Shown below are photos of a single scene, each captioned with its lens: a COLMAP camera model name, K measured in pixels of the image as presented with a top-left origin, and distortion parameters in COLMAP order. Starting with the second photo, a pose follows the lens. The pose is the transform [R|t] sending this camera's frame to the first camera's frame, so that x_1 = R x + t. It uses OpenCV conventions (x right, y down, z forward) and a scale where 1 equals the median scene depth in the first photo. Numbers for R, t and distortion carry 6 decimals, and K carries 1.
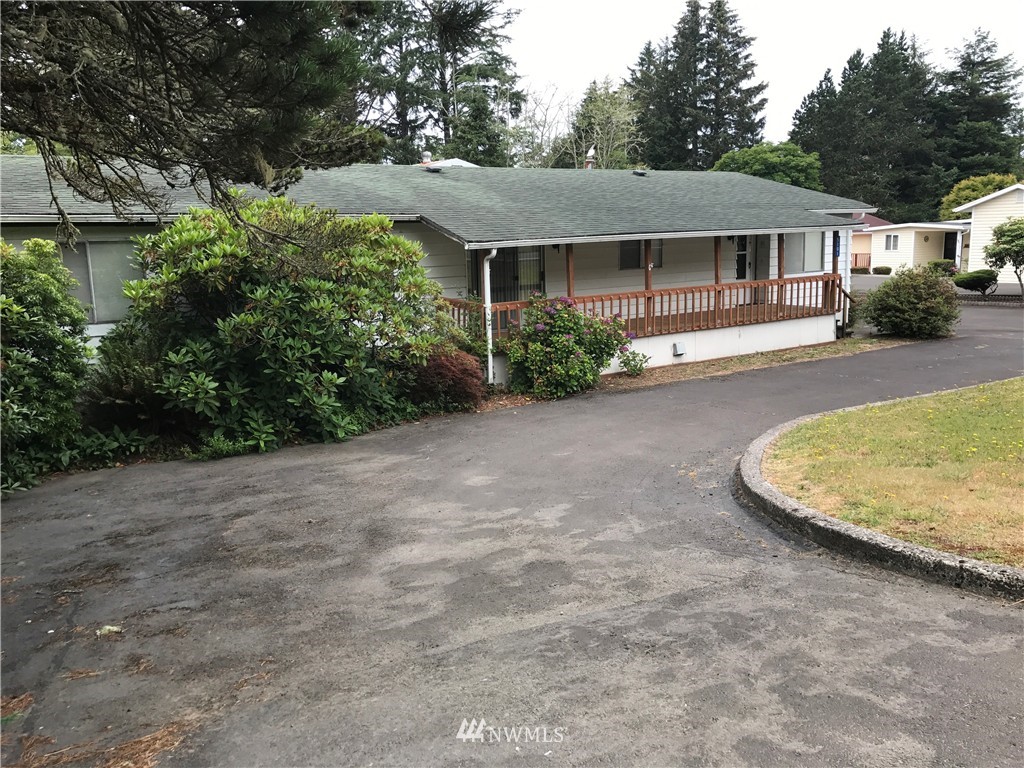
lens RADIAL K [[845.2, 0, 509.4], [0, 845.2, 381.8], [0, 0, 1]] dist [0.036240, -0.044565]
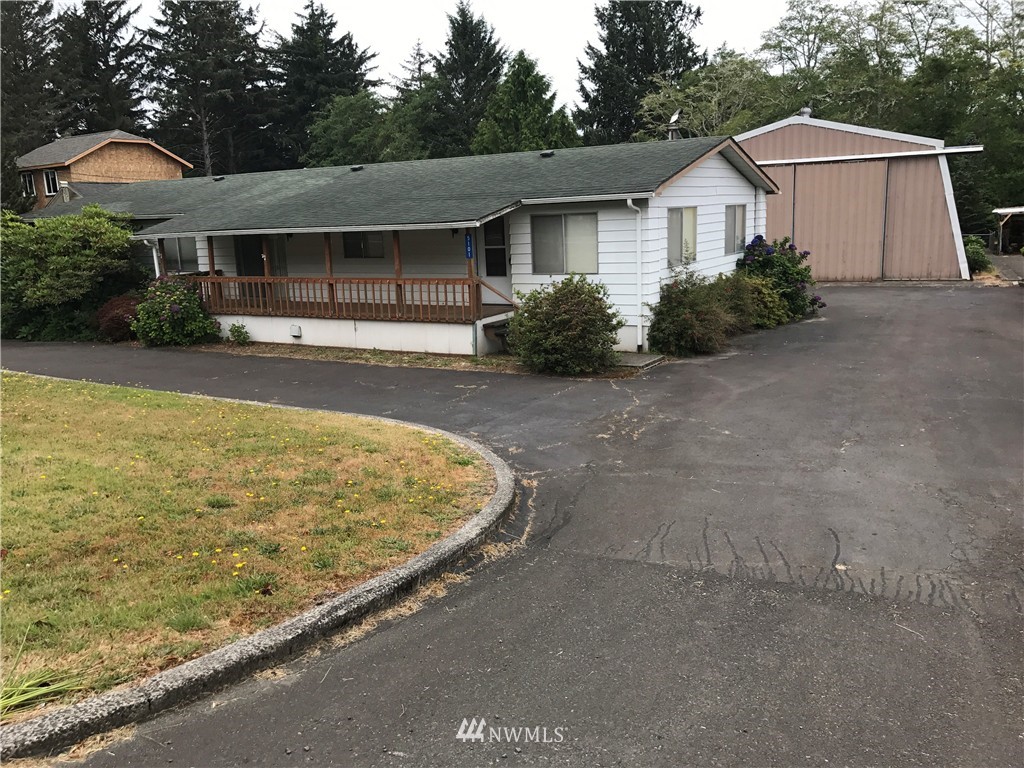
lens RADIAL K [[845.2, 0, 510.1], [0, 845.2, 387.9], [0, 0, 1]] dist [0.036240, -0.044565]
pose [[0.463018, 0.198417, -0.863855, 1.225383], [-0.128557, 0.979349, 0.156039, -0.164623], [0.876976, 0.038806, 0.478964, 0.647459]]
